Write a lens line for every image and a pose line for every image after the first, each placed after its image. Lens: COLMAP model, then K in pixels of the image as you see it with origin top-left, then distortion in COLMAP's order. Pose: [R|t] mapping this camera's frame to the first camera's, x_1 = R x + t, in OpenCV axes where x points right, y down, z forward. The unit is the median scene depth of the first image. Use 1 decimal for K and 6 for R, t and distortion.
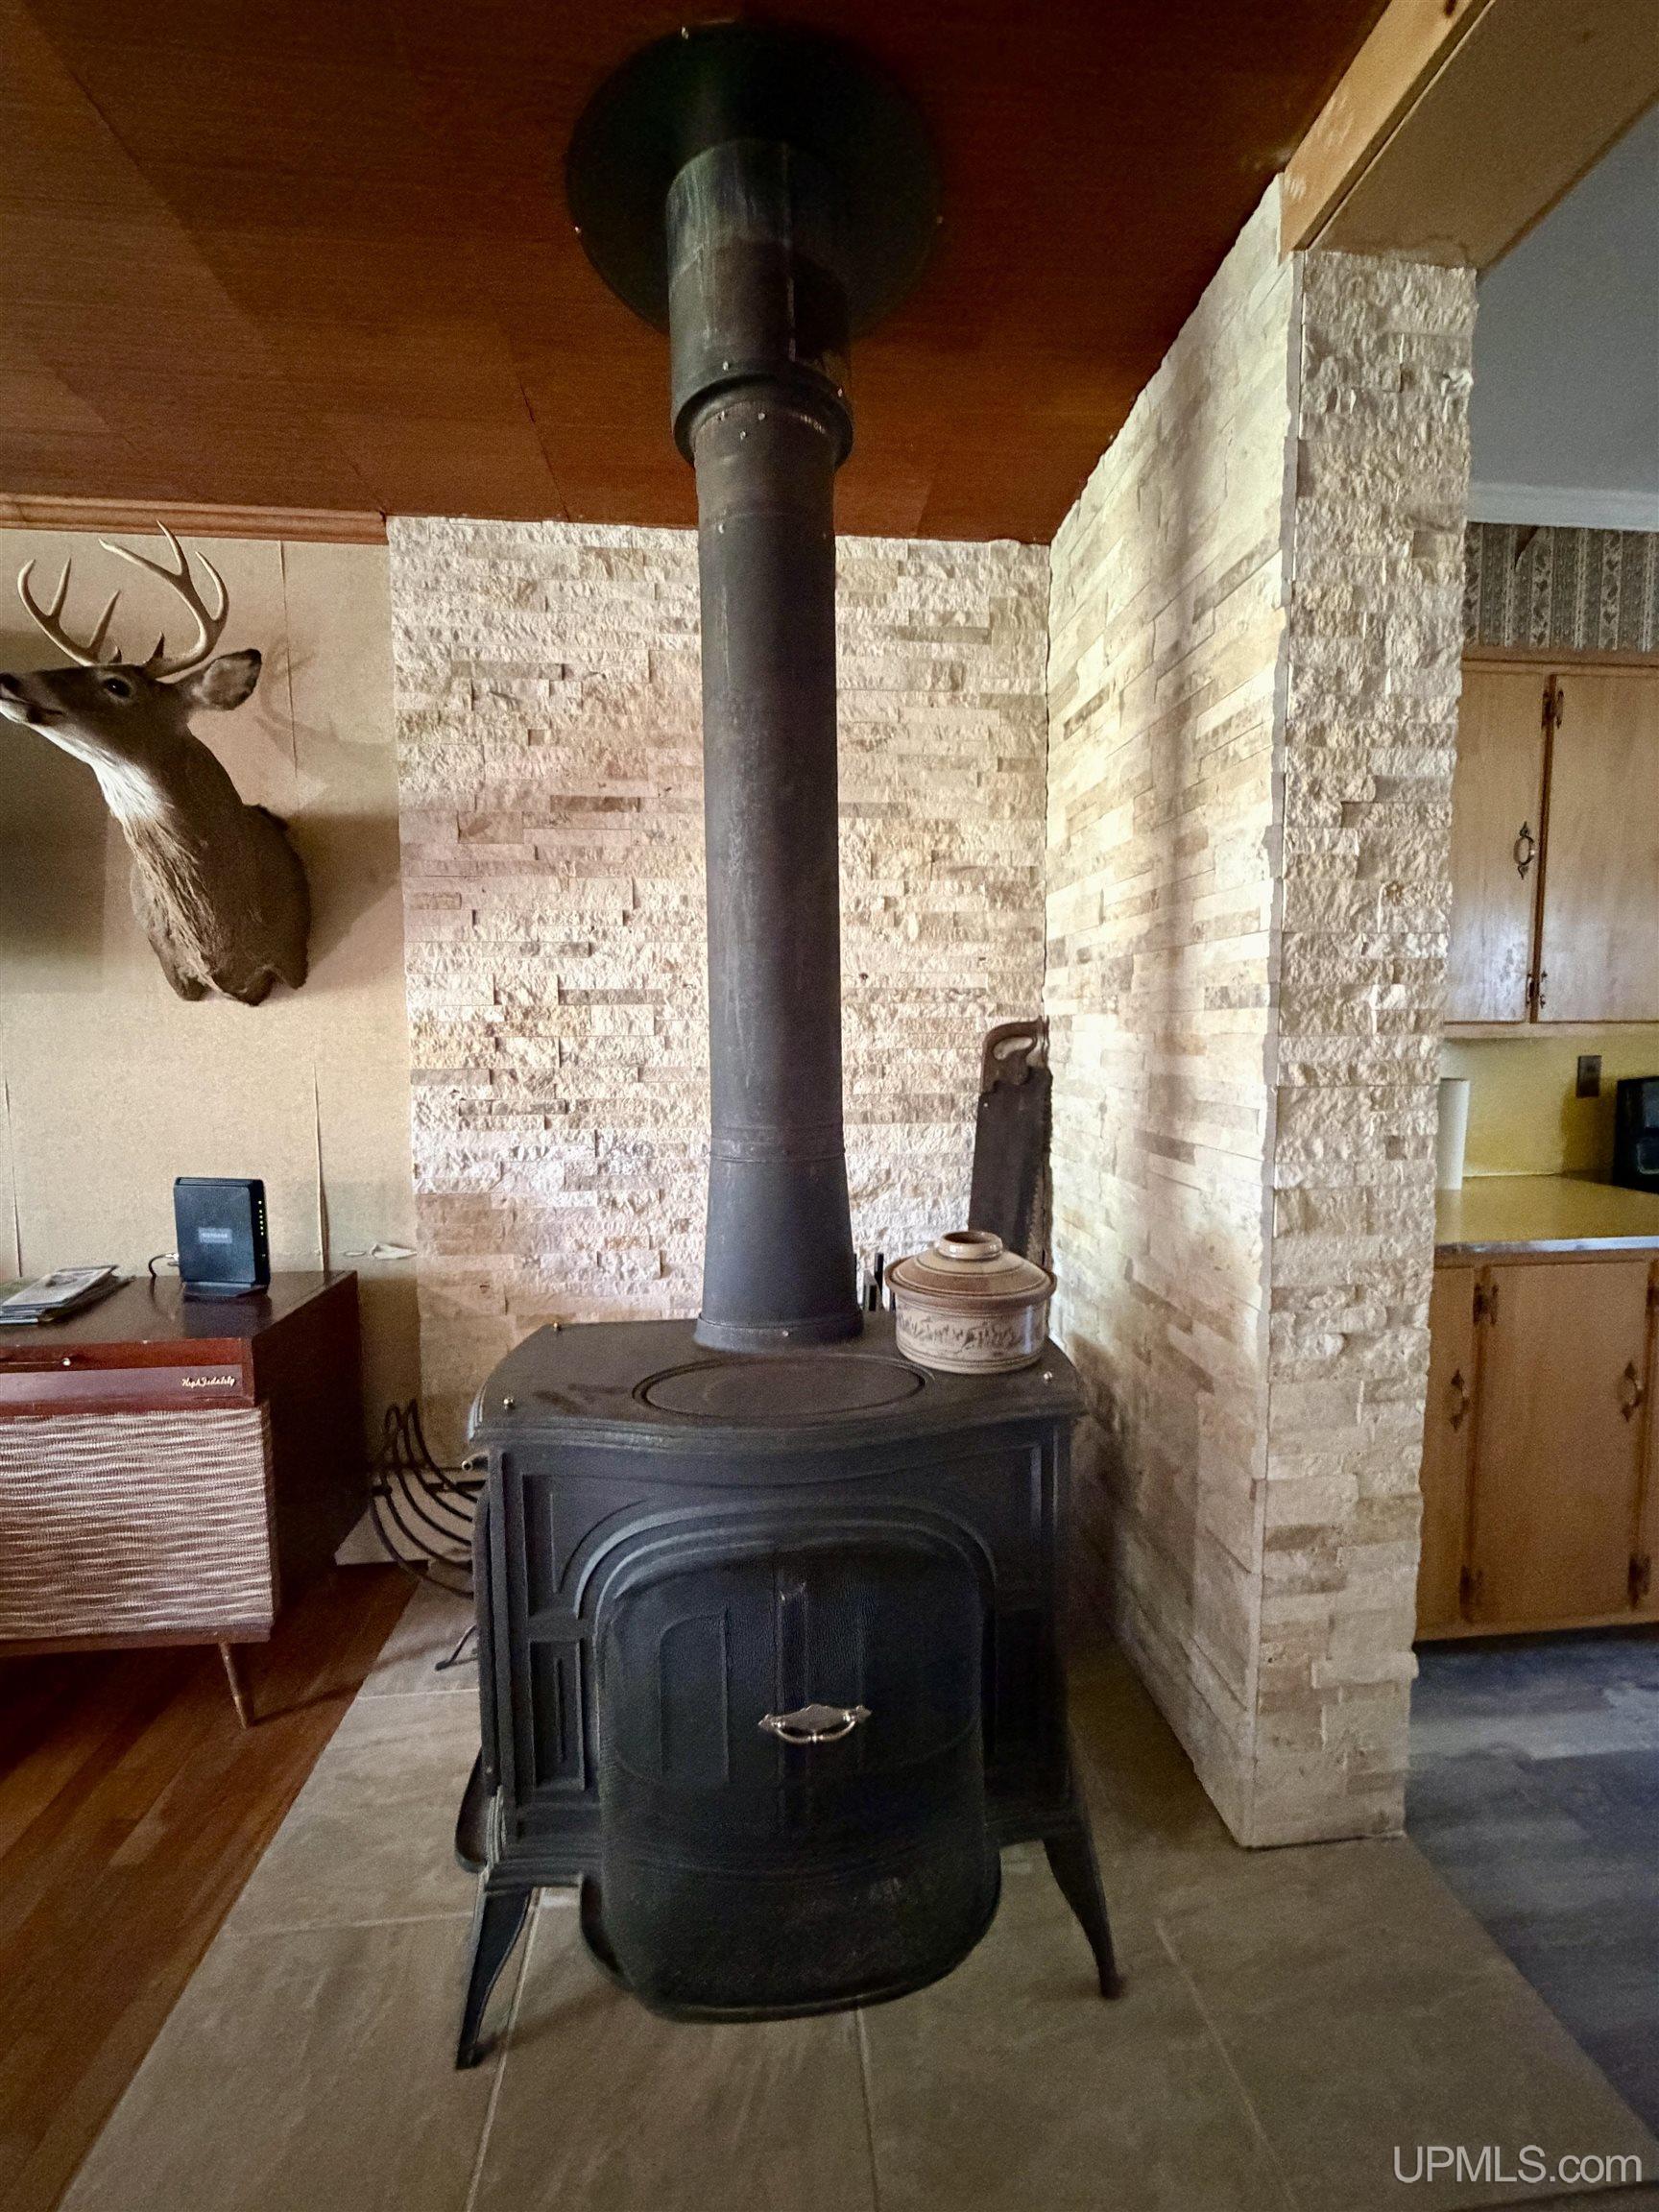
lens RADIAL K [[887.3, 0, 836.4], [0, 887.3, 1090.9], [0, 0, 1]] dist [-0.001346, 0.000960]
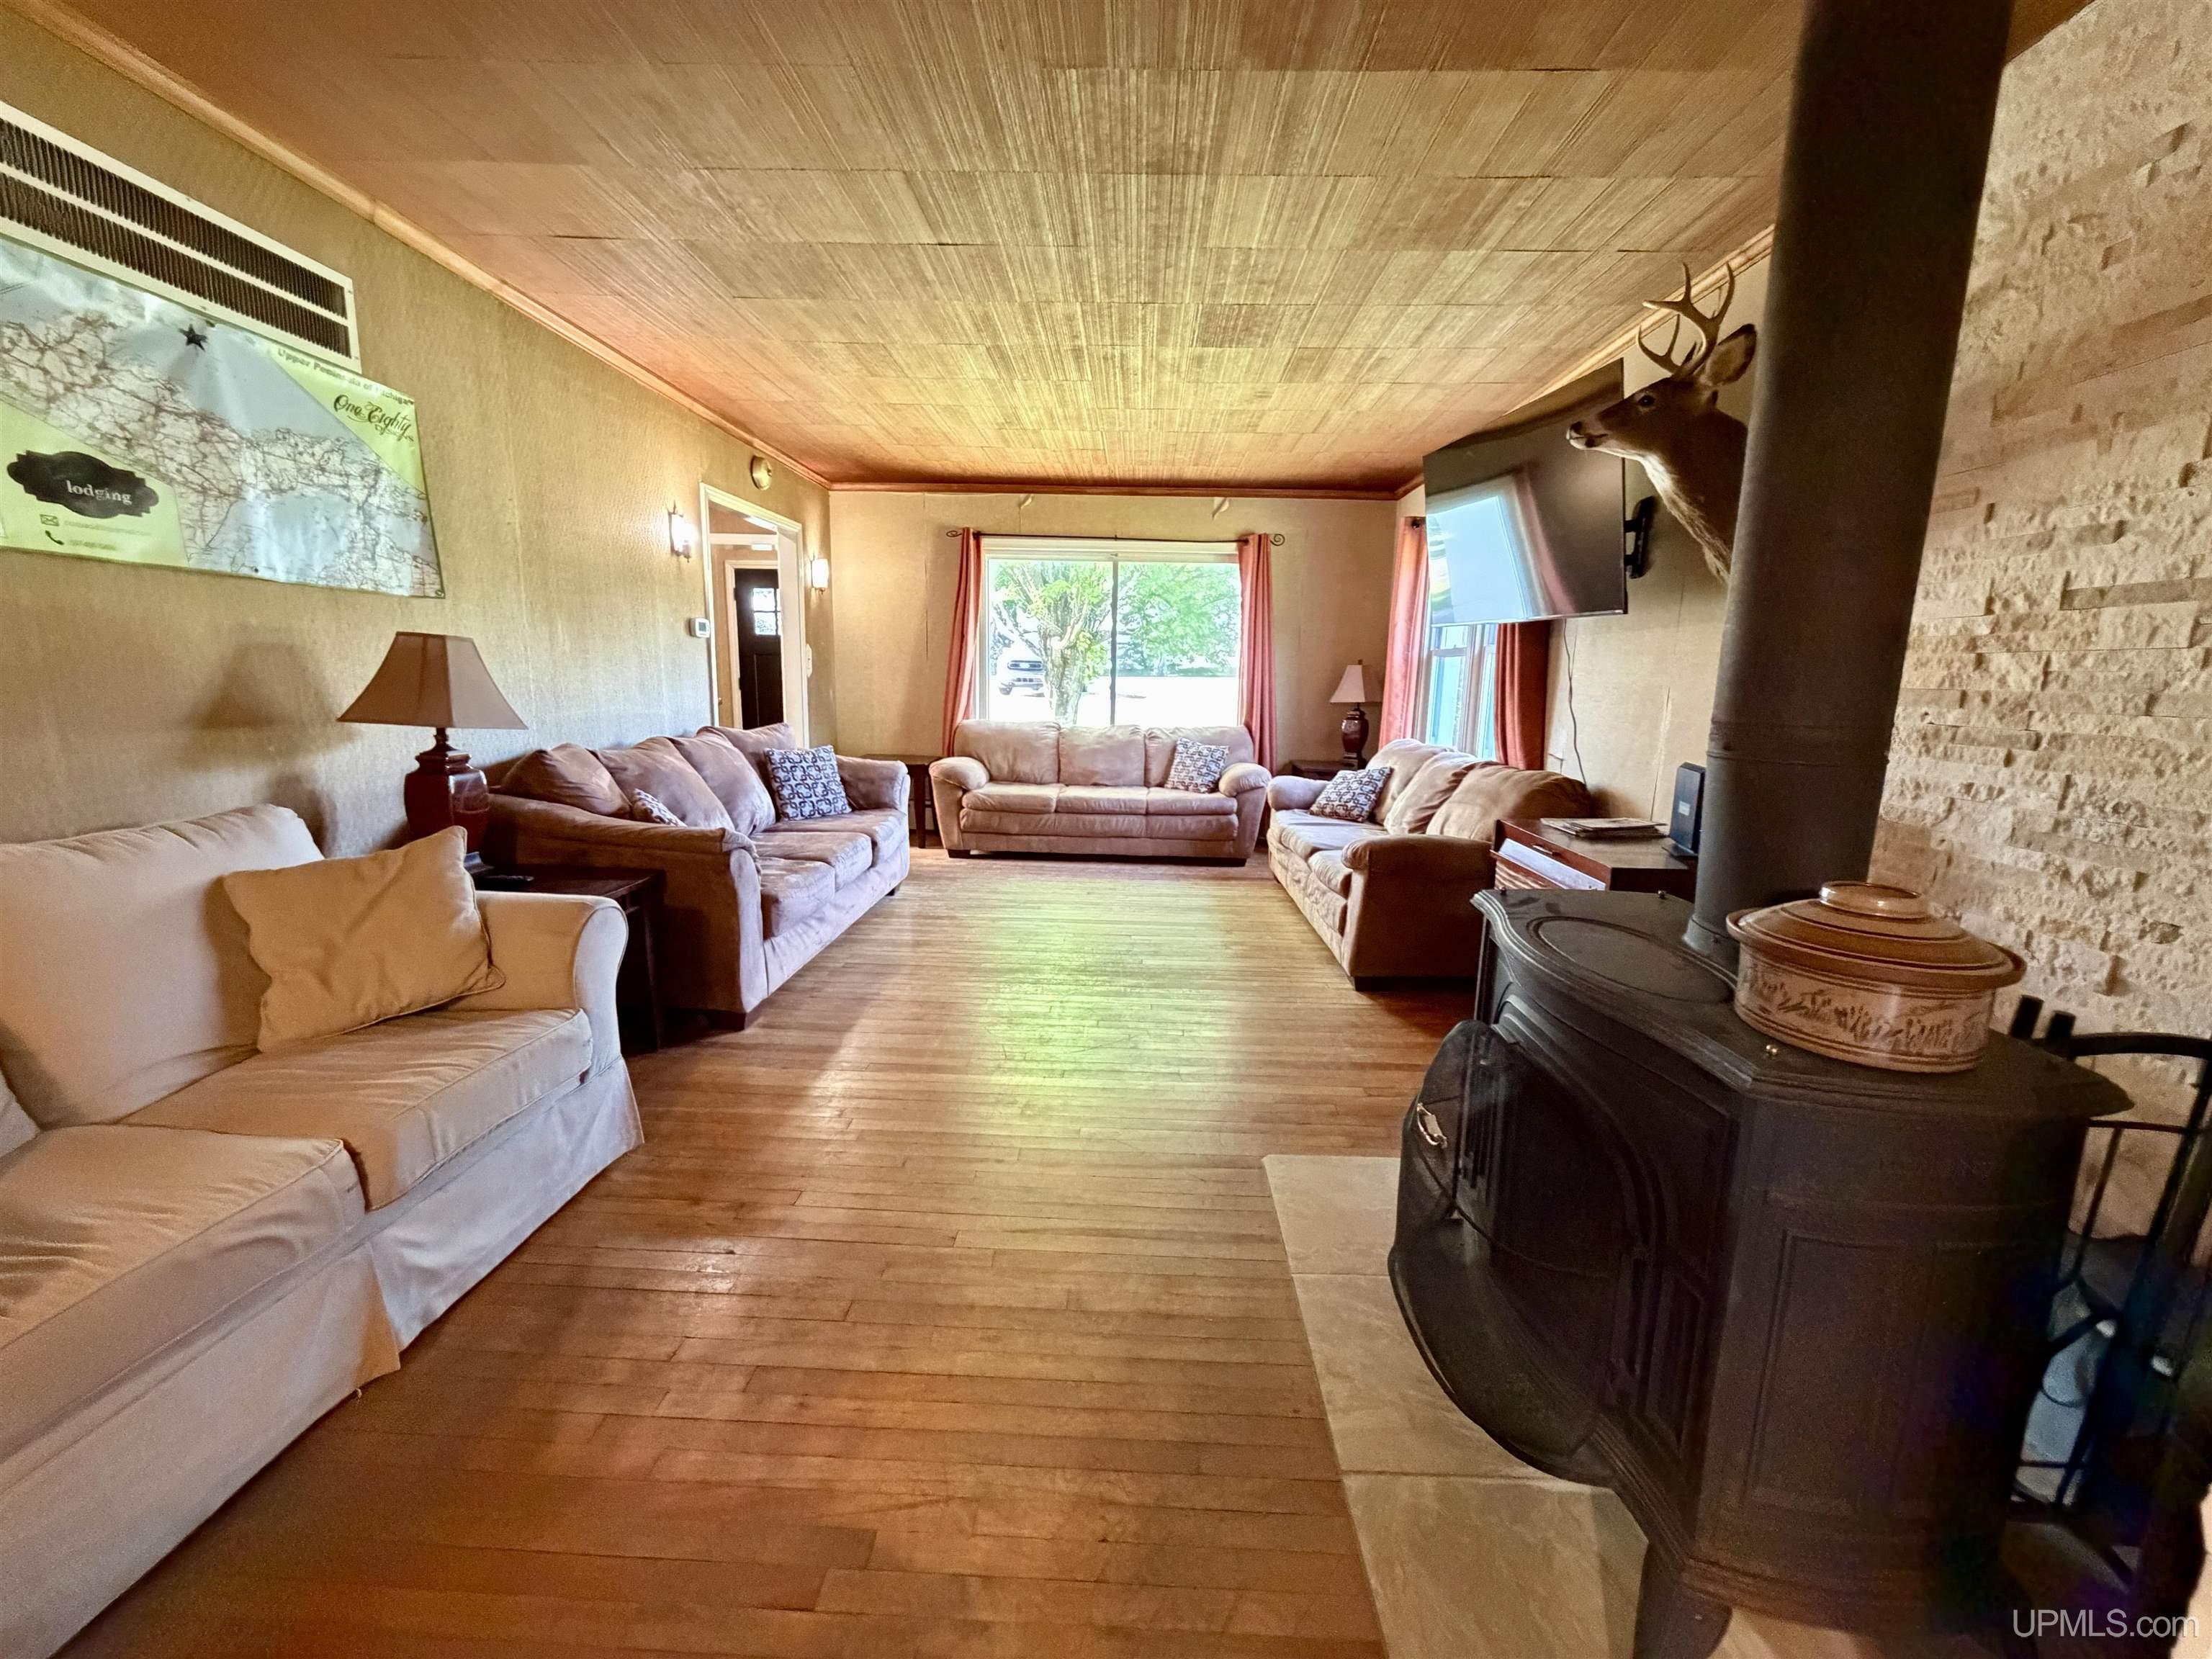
lens RADIAL K [[887.3, 0, 1093.3], [0, 887.3, 821.0], [0, 0, 1]] dist [-0.001346, 0.000960]
pose [[-0.152556, 0.168128, -0.973889, 0.607954], [-0.091960, 0.978733, 0.183370, 0.020058], [0.984007, 0.117533, -0.133851, 0.285558]]
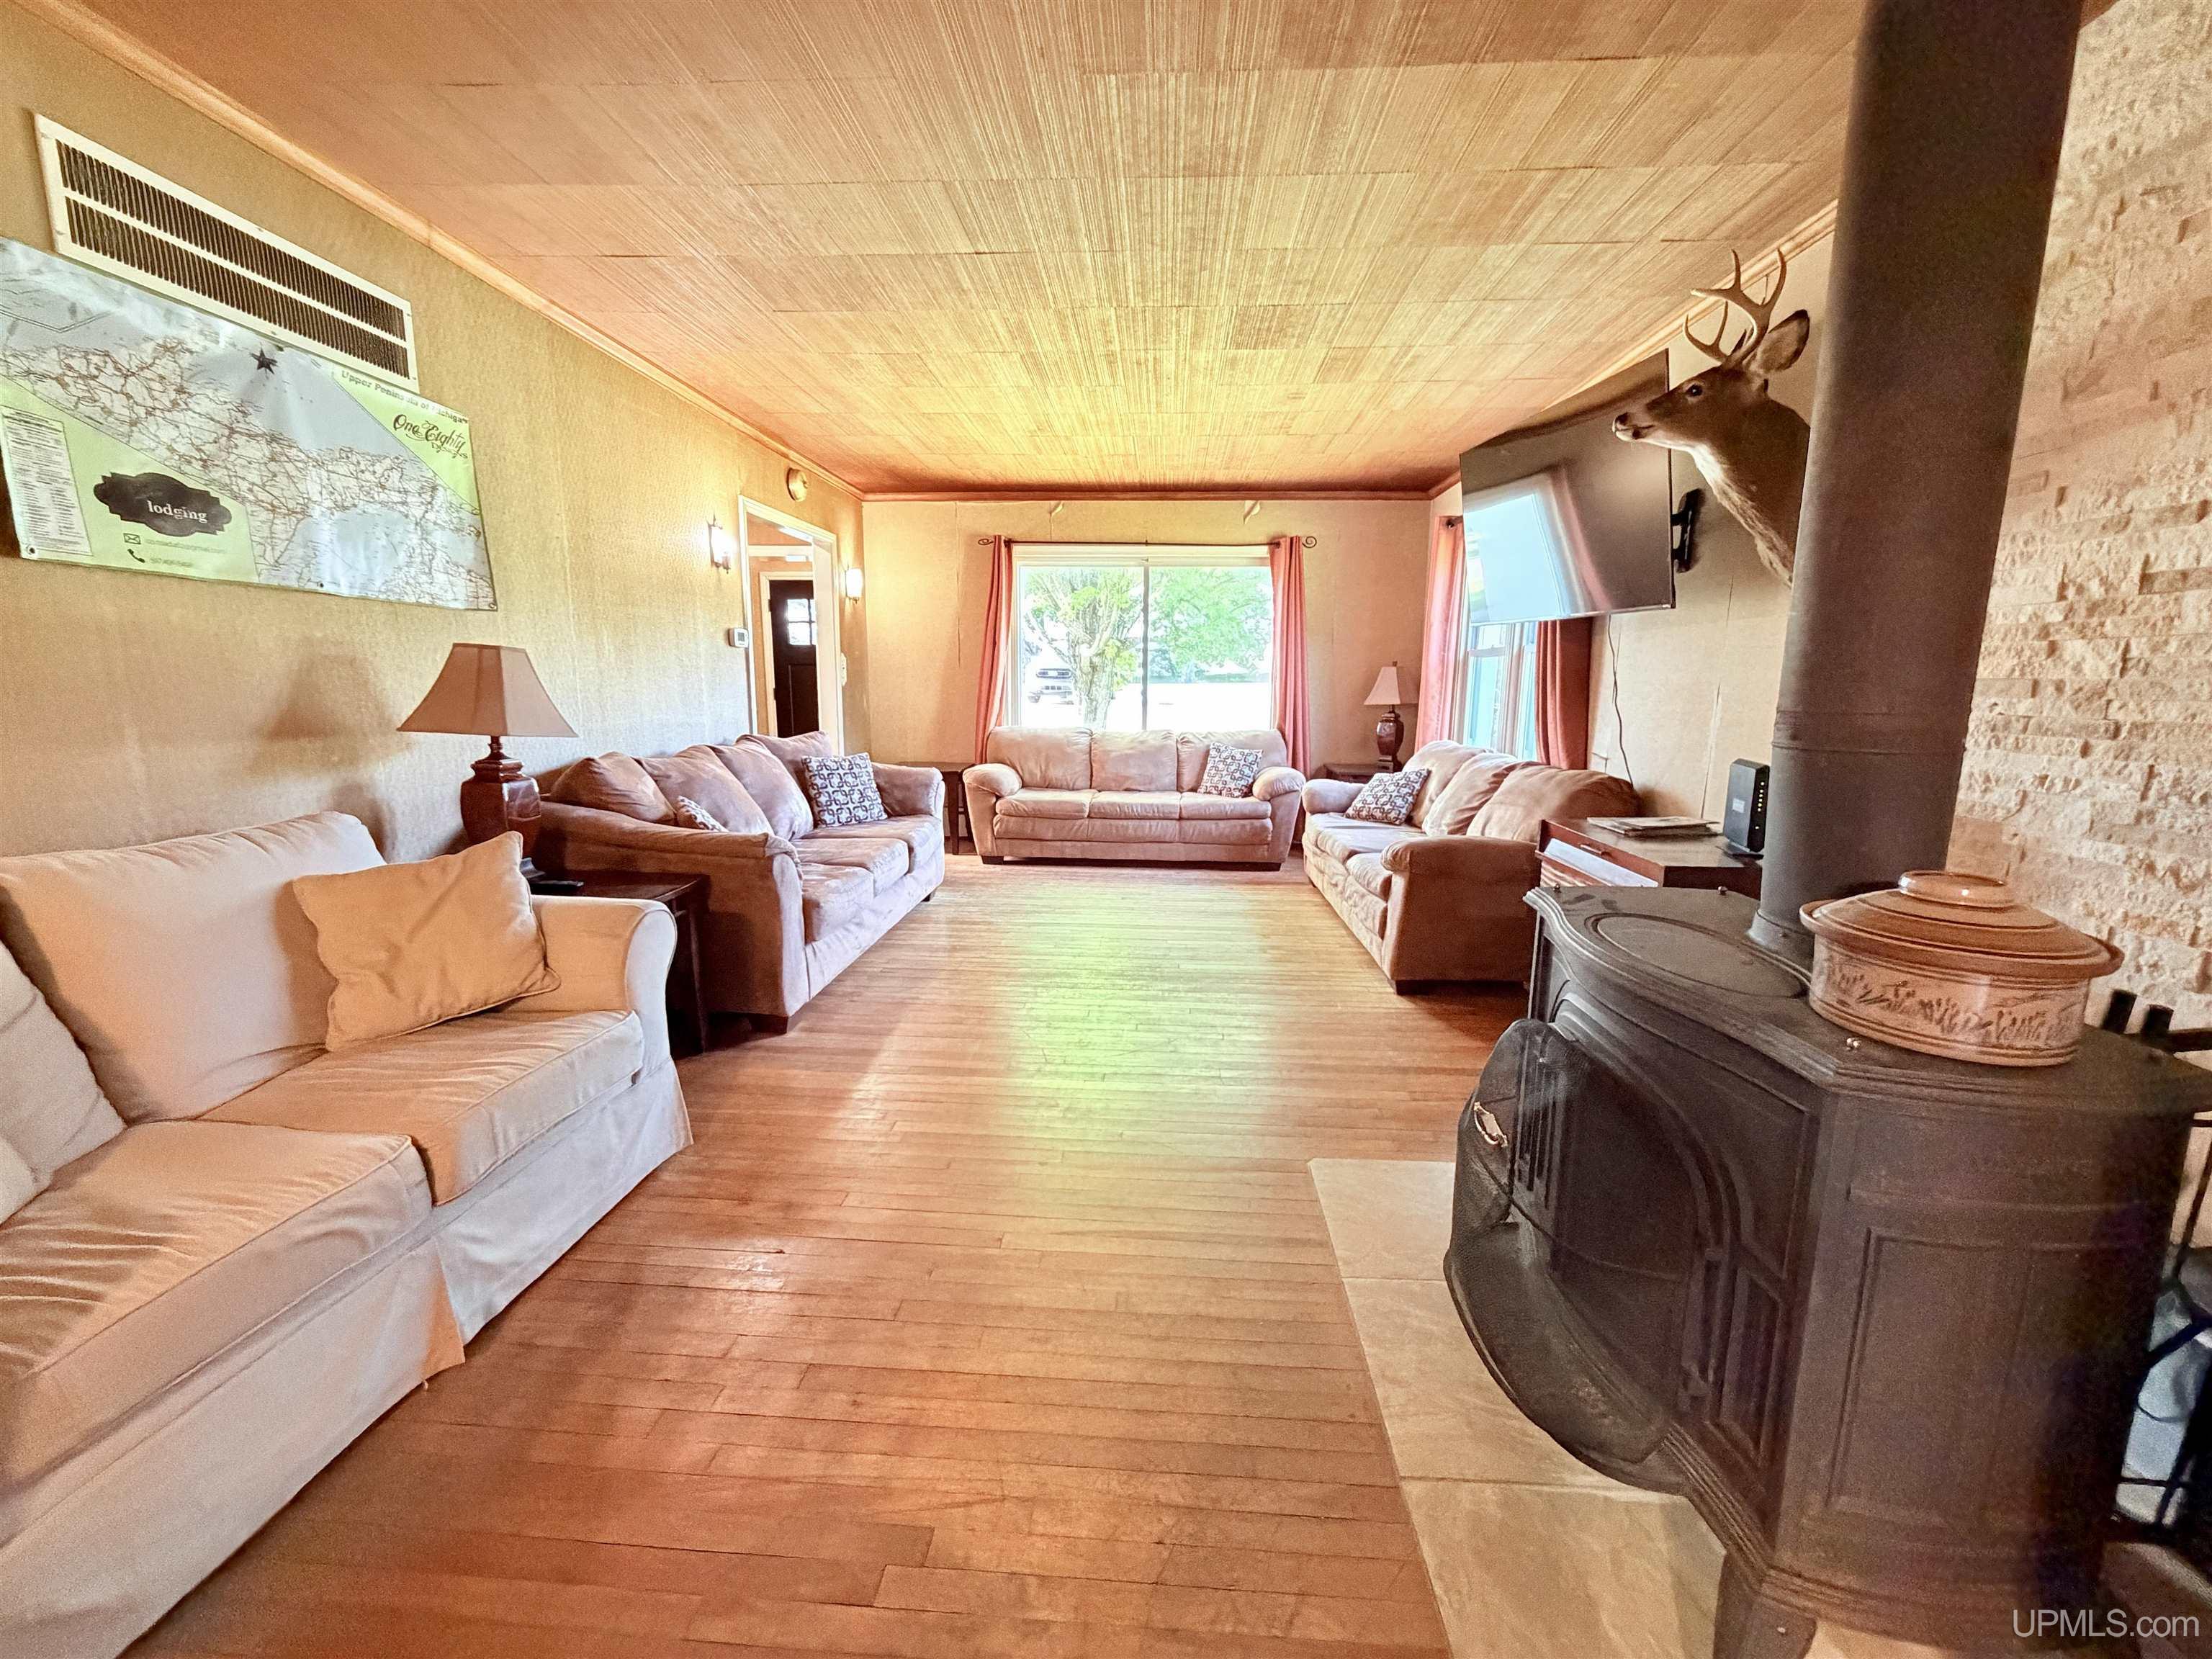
lens RADIAL K [[887.3, 0, 1094.6], [0, 887.3, 820.6], [0, 0, 1]] dist [-0.001346, 0.000960]
pose [[-0.182361, 0.161629, -0.969856, 0.611482], [-0.078884, 0.980811, 0.178287, 0.027578], [0.980062, 0.109018, -0.166112, 0.272381]]
